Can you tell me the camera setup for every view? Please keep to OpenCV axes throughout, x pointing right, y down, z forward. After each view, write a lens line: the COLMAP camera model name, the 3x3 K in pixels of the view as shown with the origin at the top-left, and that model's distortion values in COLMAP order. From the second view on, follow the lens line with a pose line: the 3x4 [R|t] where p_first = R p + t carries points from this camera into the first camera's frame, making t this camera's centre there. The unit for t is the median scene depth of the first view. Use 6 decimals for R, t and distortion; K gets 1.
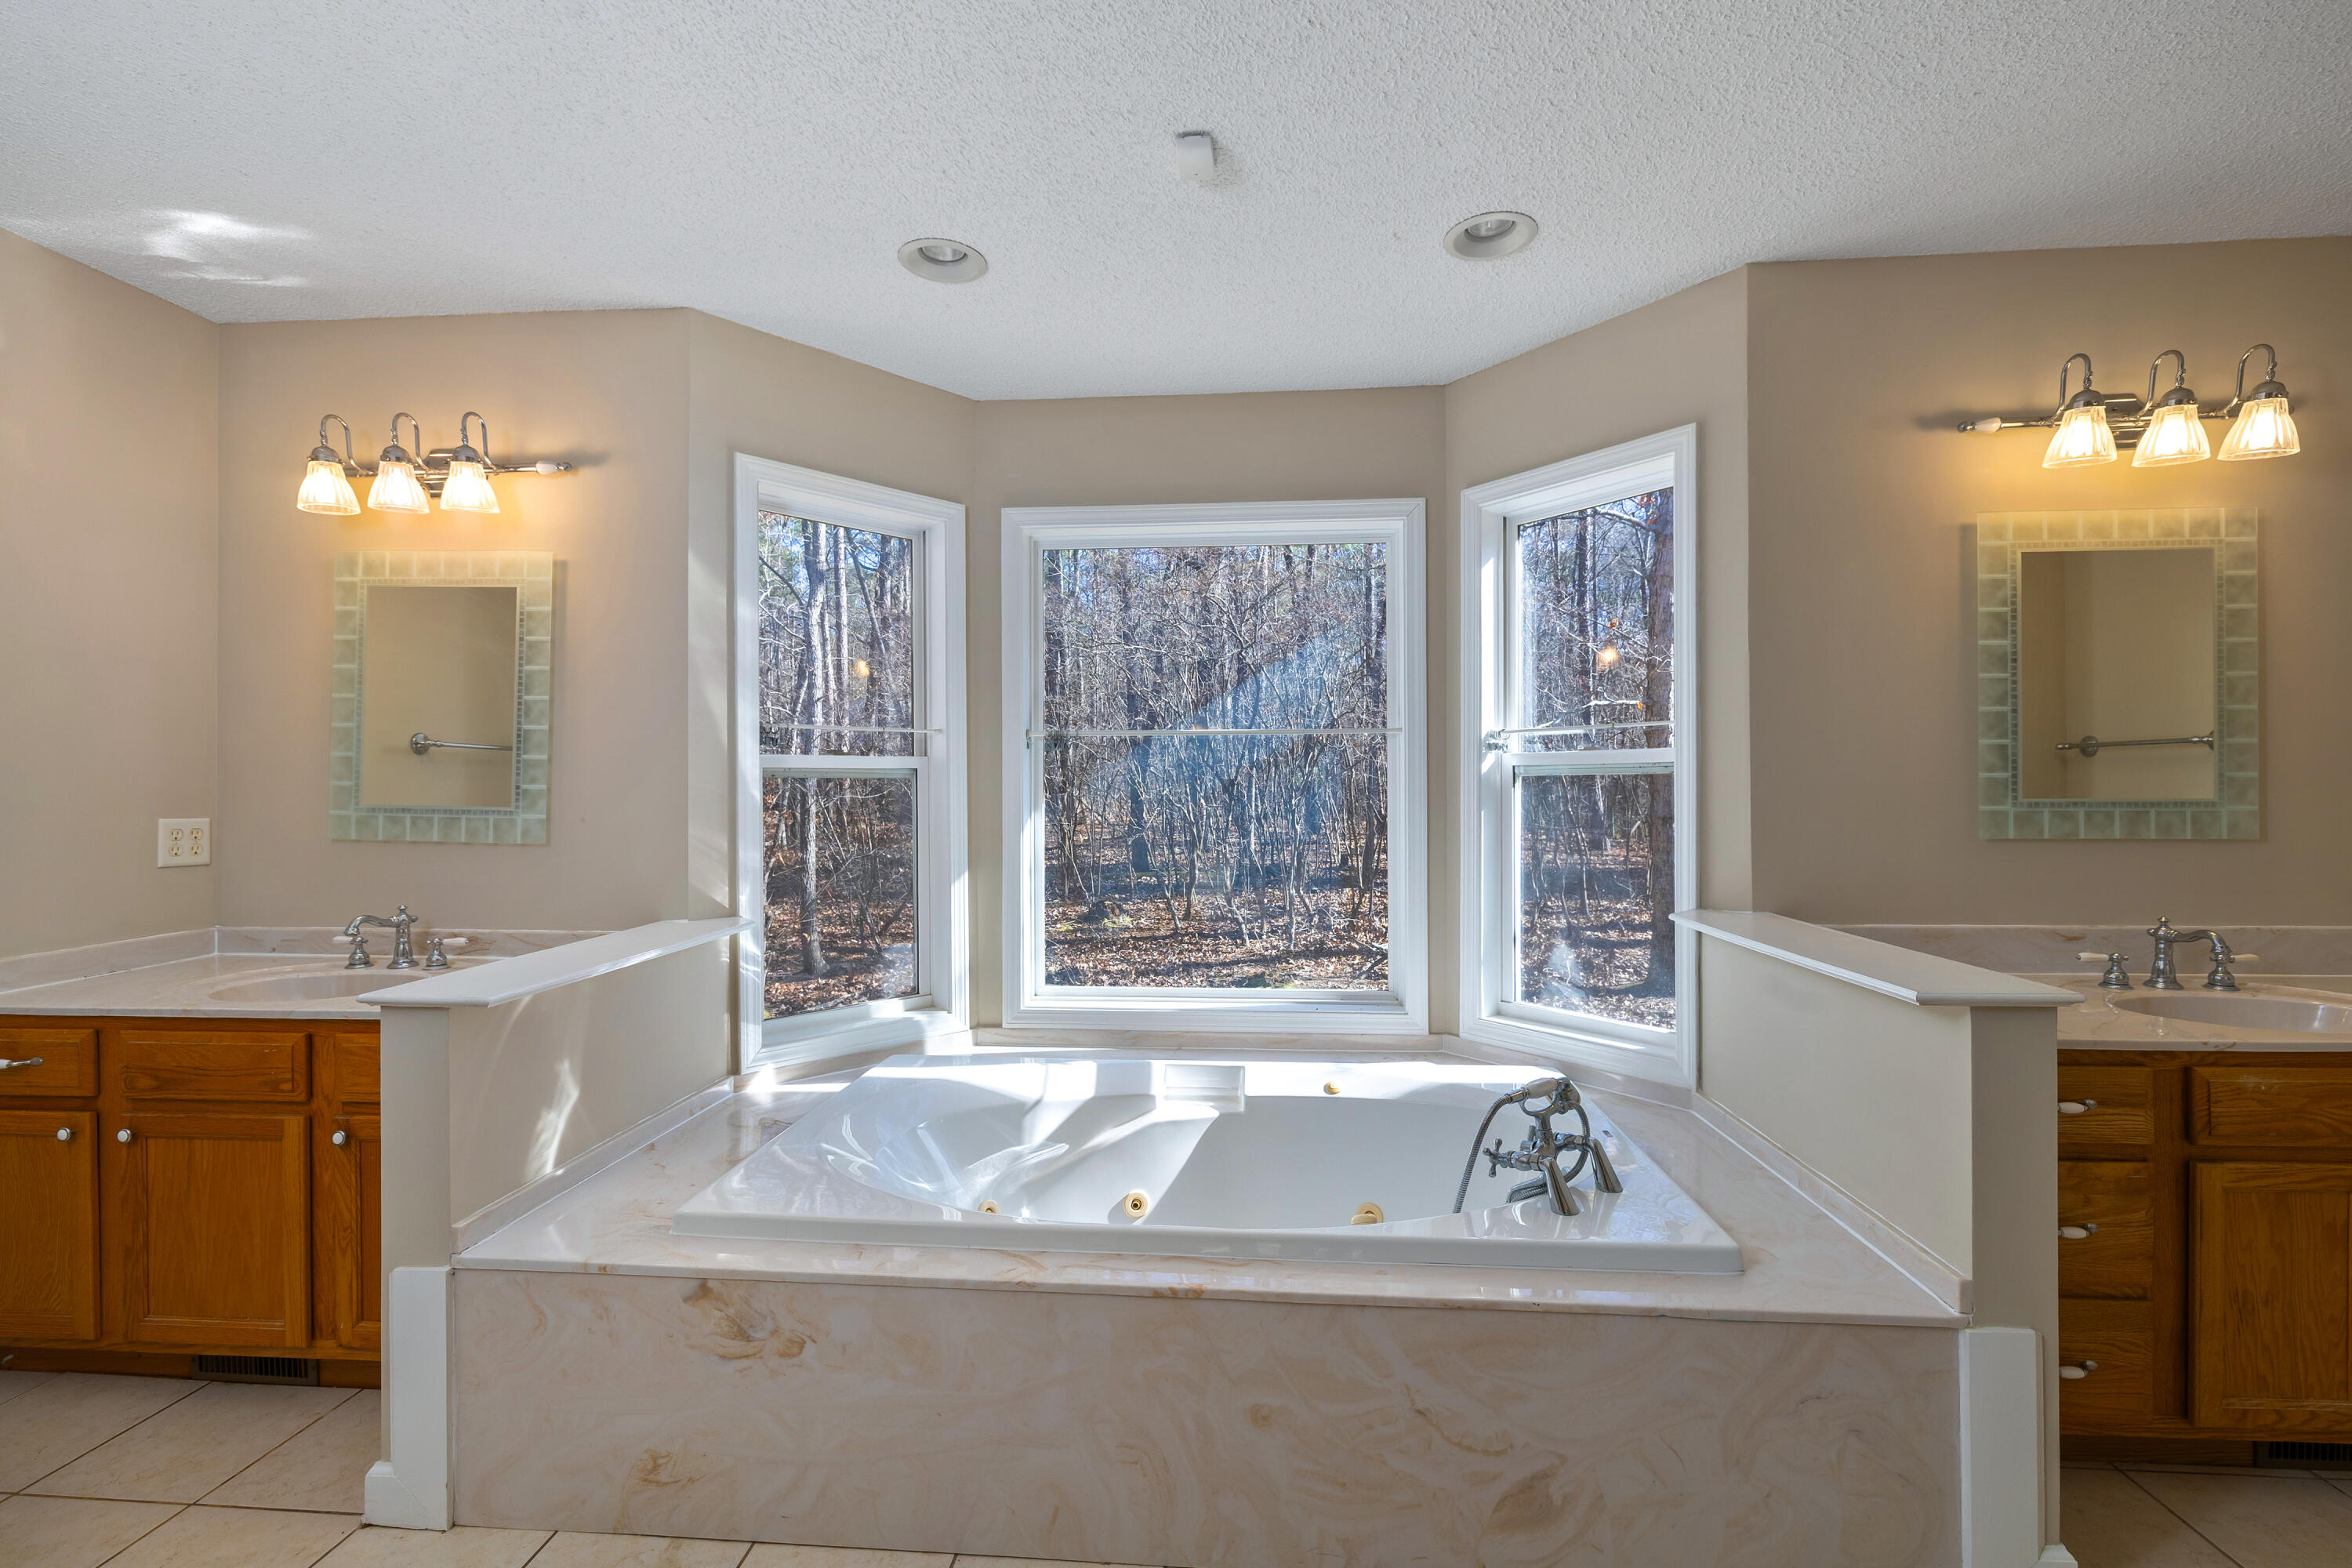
lens RADIAL K [[1018.5, 0, 1176.0], [0, 1018.5, 784.0], [0, 0, 1]] dist [-0.000739, -0.000034]
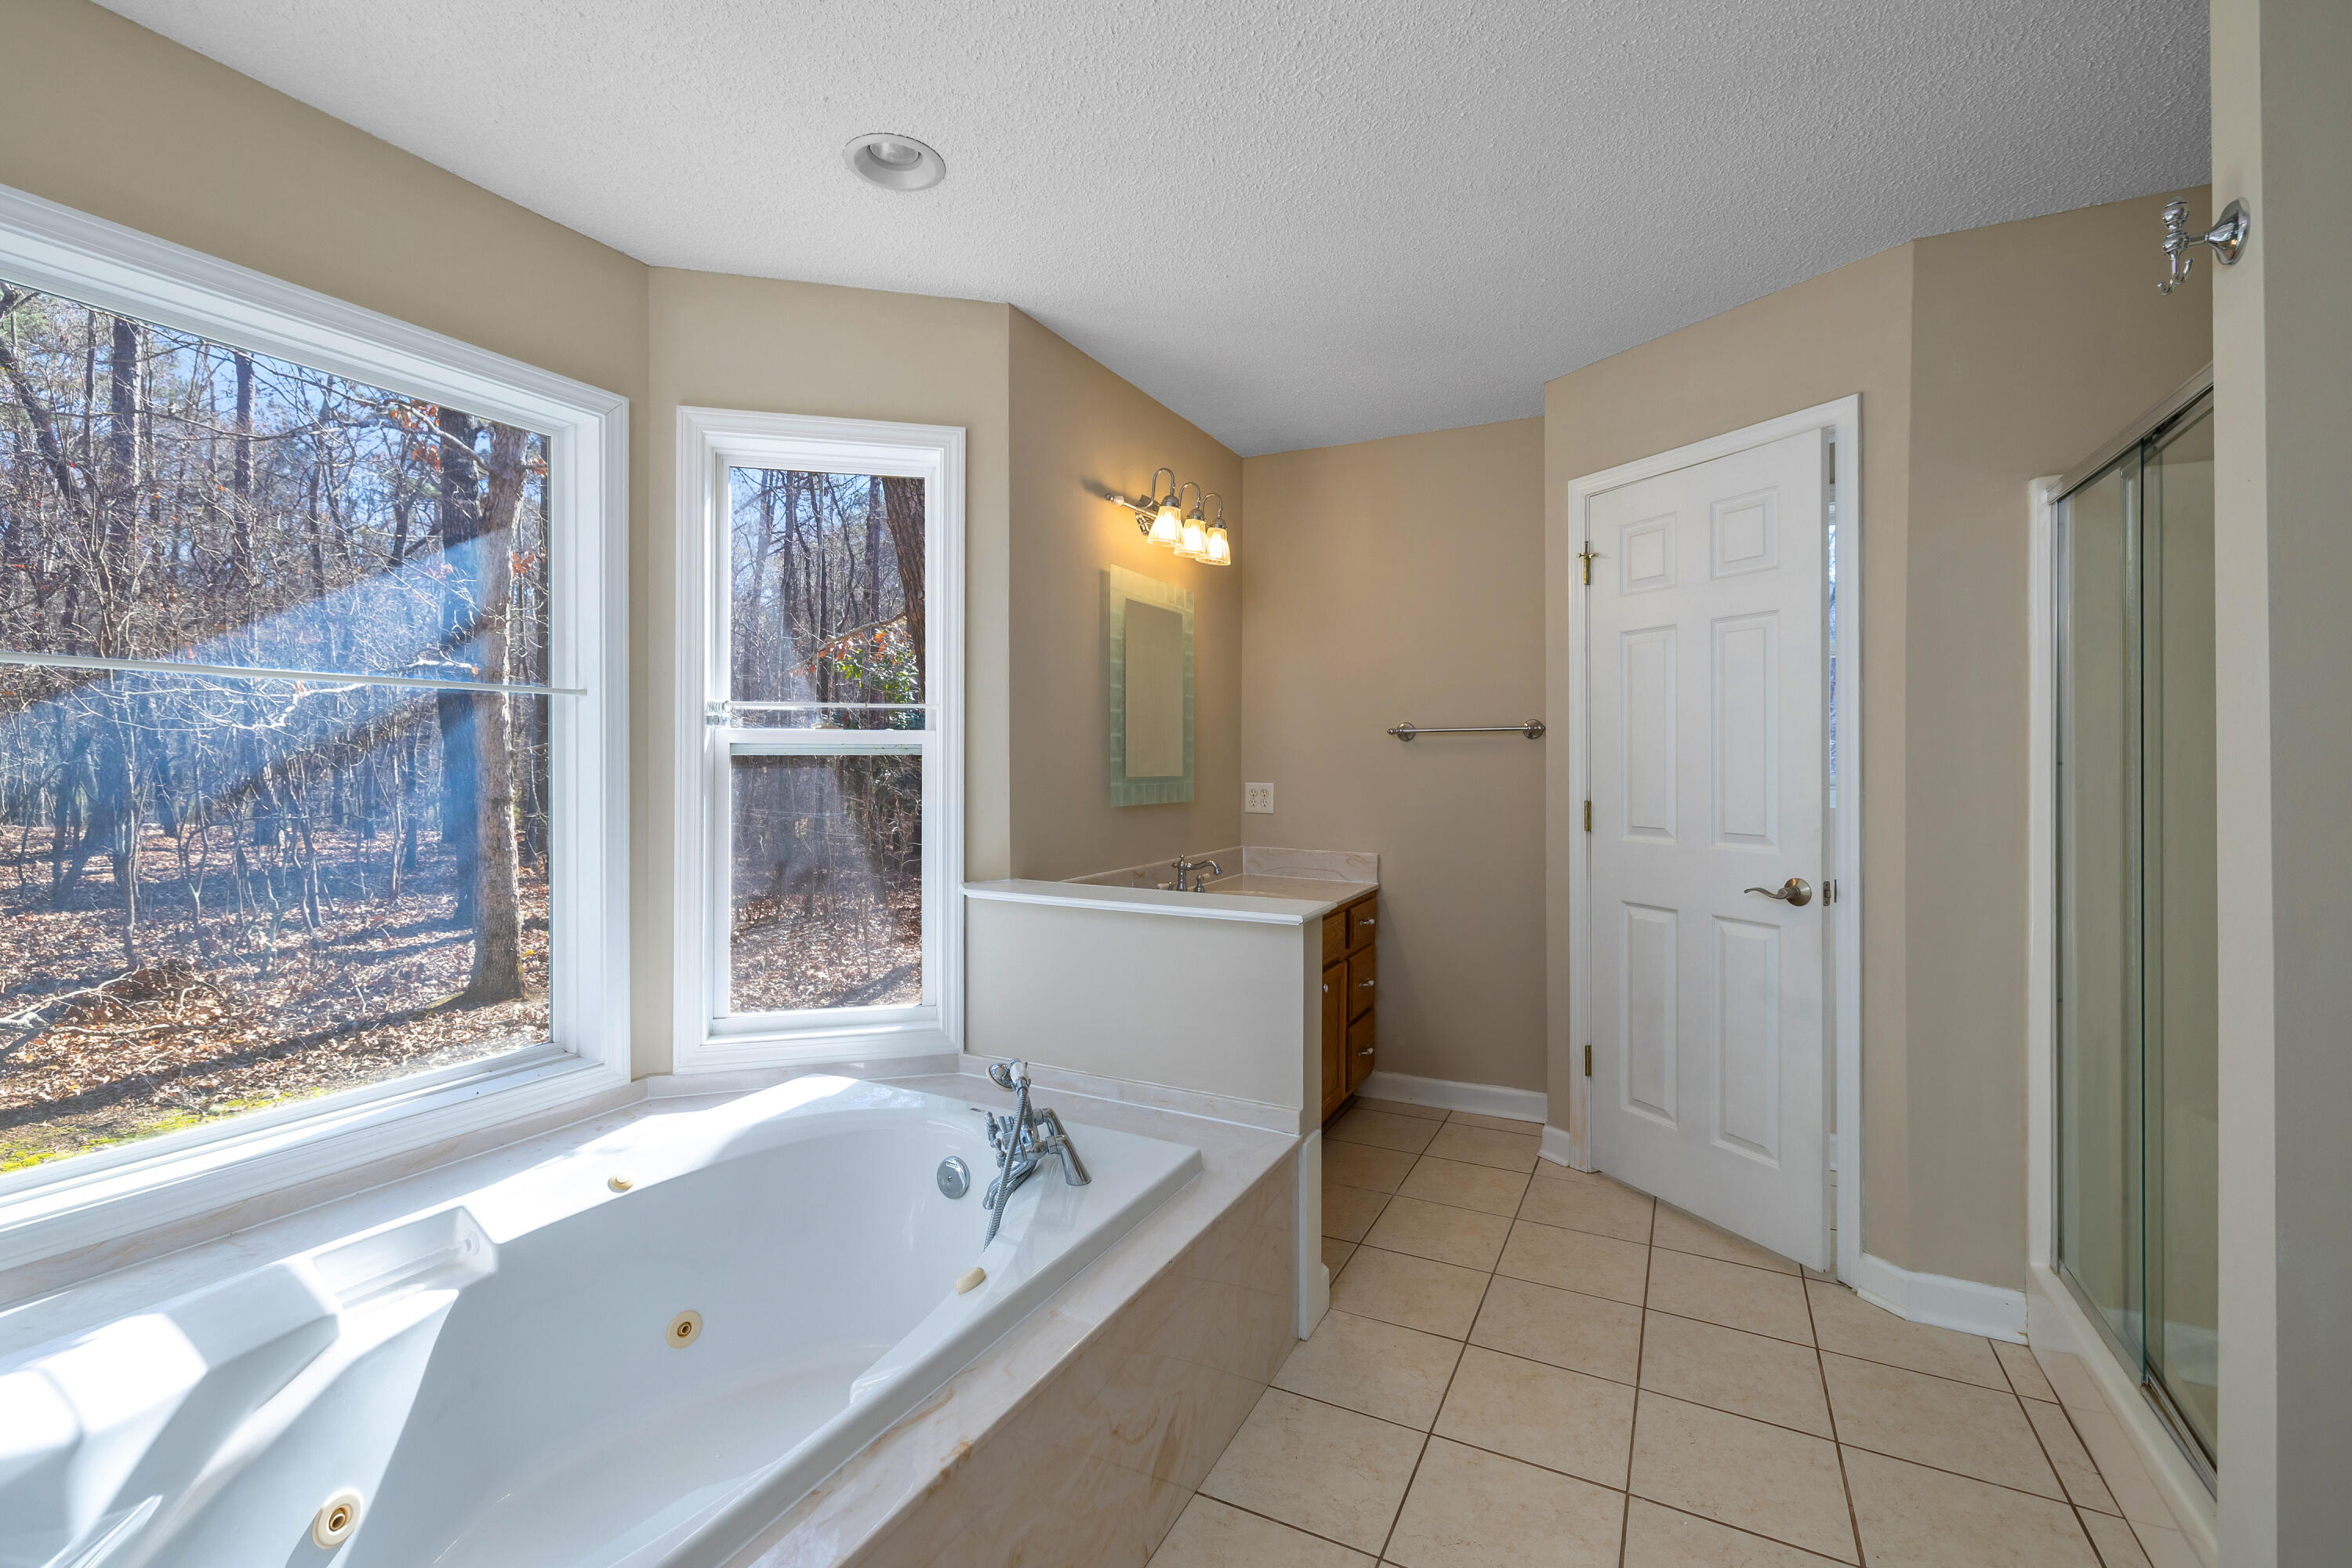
lens RADIAL K [[1049.7, 0, 1171.9], [0, 1049.7, 750.4], [0, 0, 1]] dist [0.000703, 0.000081]
pose [[0.374149, 0.013657, 0.927268, -0.398572], [-0.008595, 0.999900, -0.011259, -0.005180], [-0.927329, -0.003757, 0.374228, 0.354938]]
